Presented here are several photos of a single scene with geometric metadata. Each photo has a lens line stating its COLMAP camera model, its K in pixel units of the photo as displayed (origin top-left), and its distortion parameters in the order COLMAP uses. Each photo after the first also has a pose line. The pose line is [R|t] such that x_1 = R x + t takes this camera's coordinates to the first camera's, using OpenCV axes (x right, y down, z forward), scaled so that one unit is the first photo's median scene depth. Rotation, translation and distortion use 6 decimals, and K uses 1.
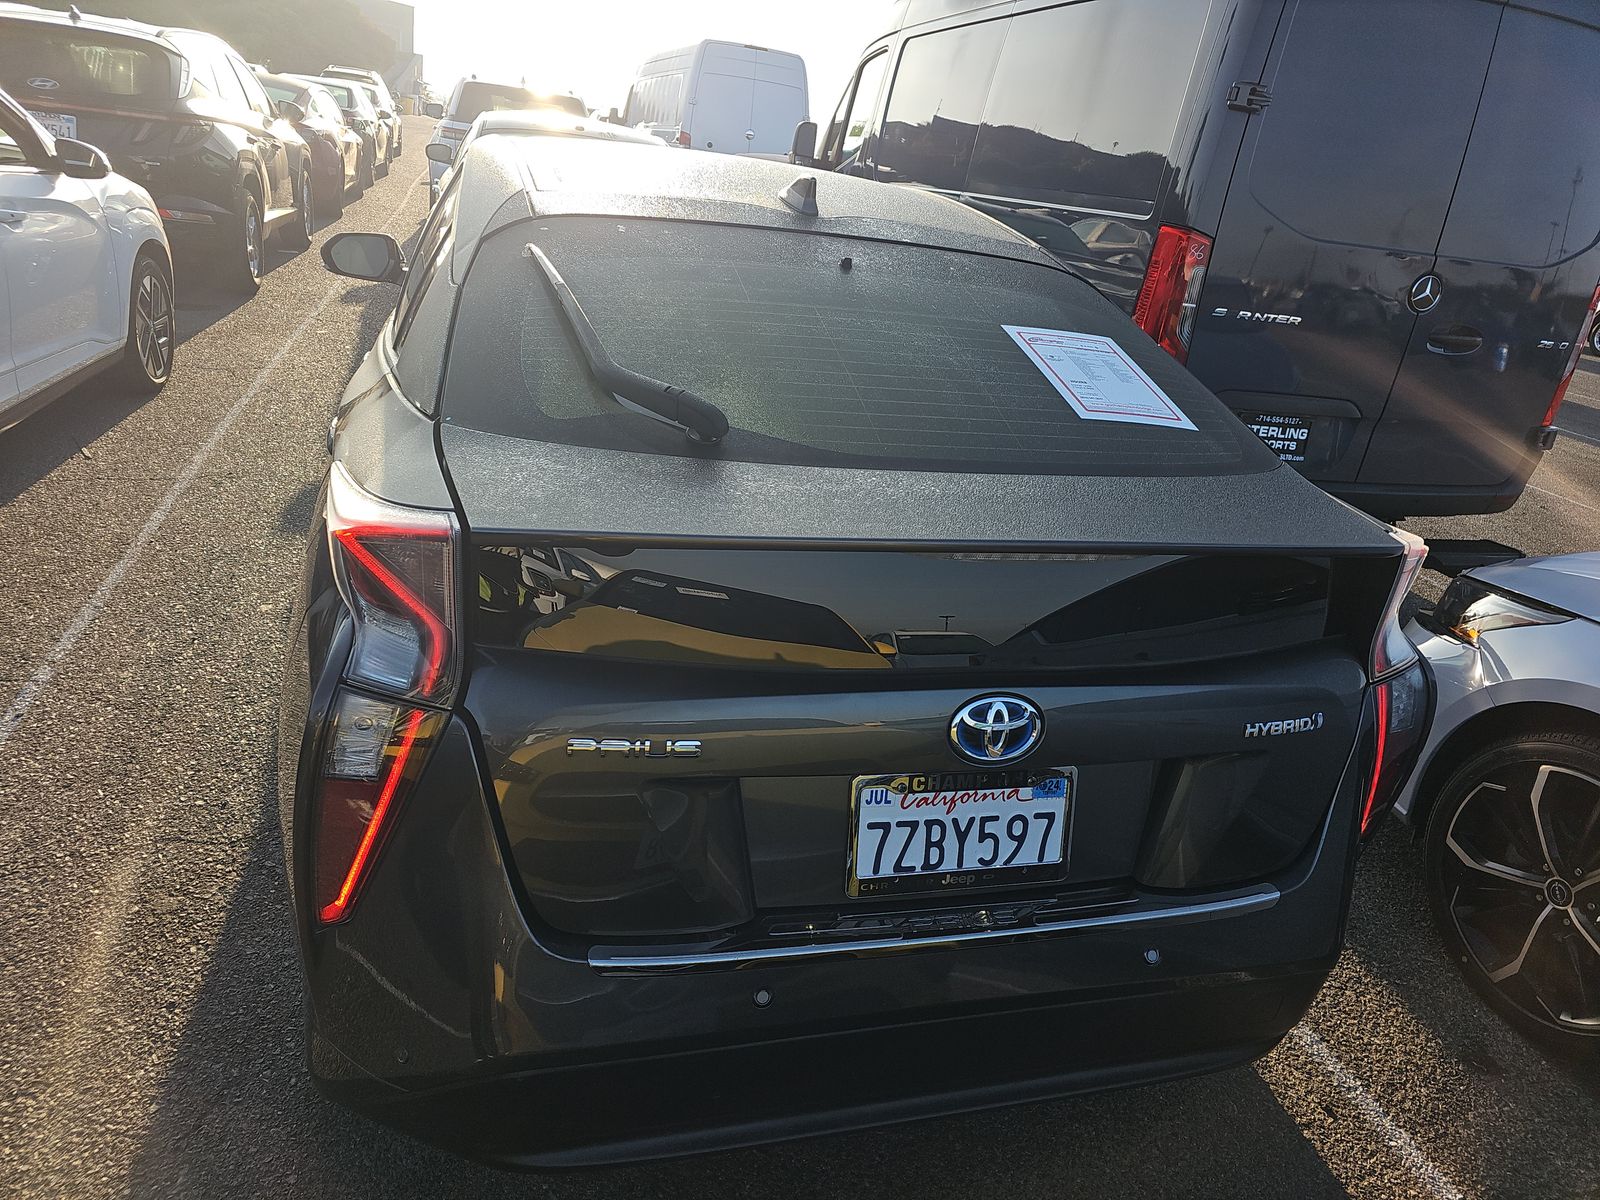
lens RADIAL K [[1060.0, 0, 800.9], [0, 1060.0, 602.5], [0, 0, 1]] dist [0.041211, -0.029132]
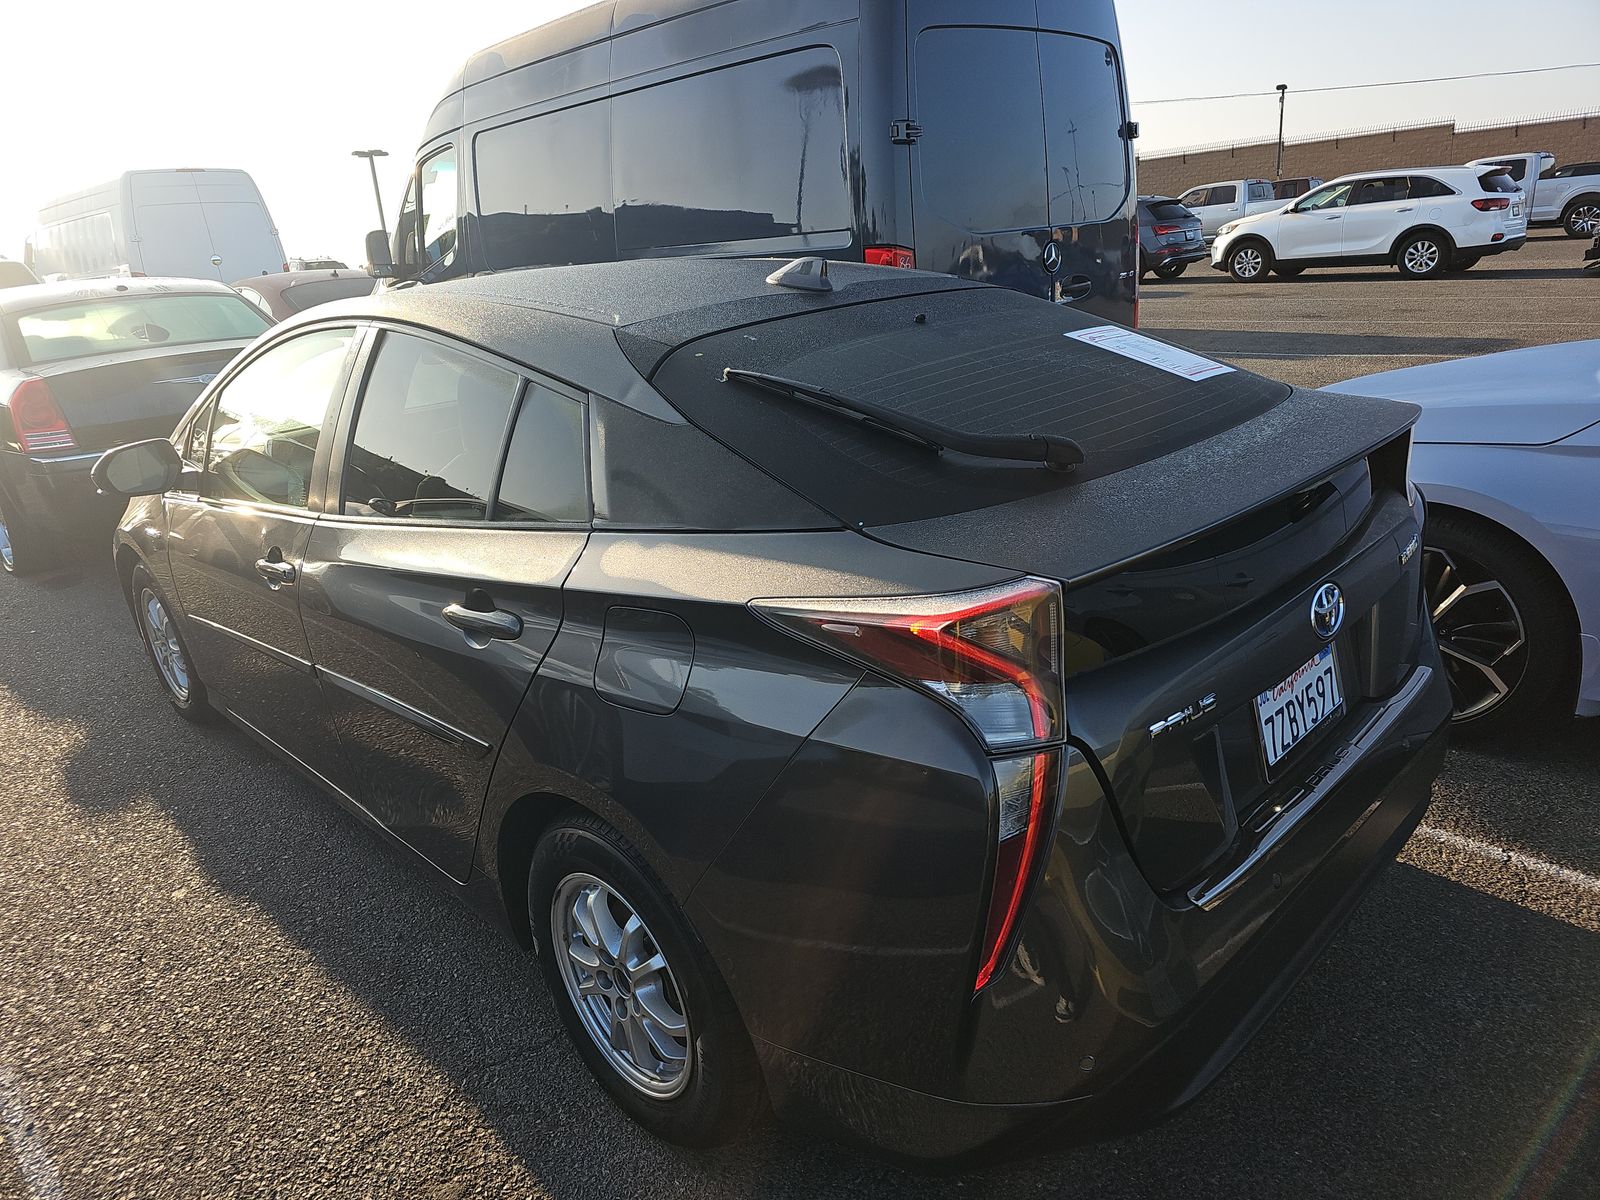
lens RADIAL K [[1060.0, 0, 803.9], [0, 1060.0, 593.4], [0, 0, 1]] dist [0.041211, -0.029132]
pose [[0.857120, -0.334754, 0.391516, -0.317188], [0.355368, 0.934490, 0.021025, -0.056447], [-0.372906, 0.121111, 0.919931, 0.012293]]
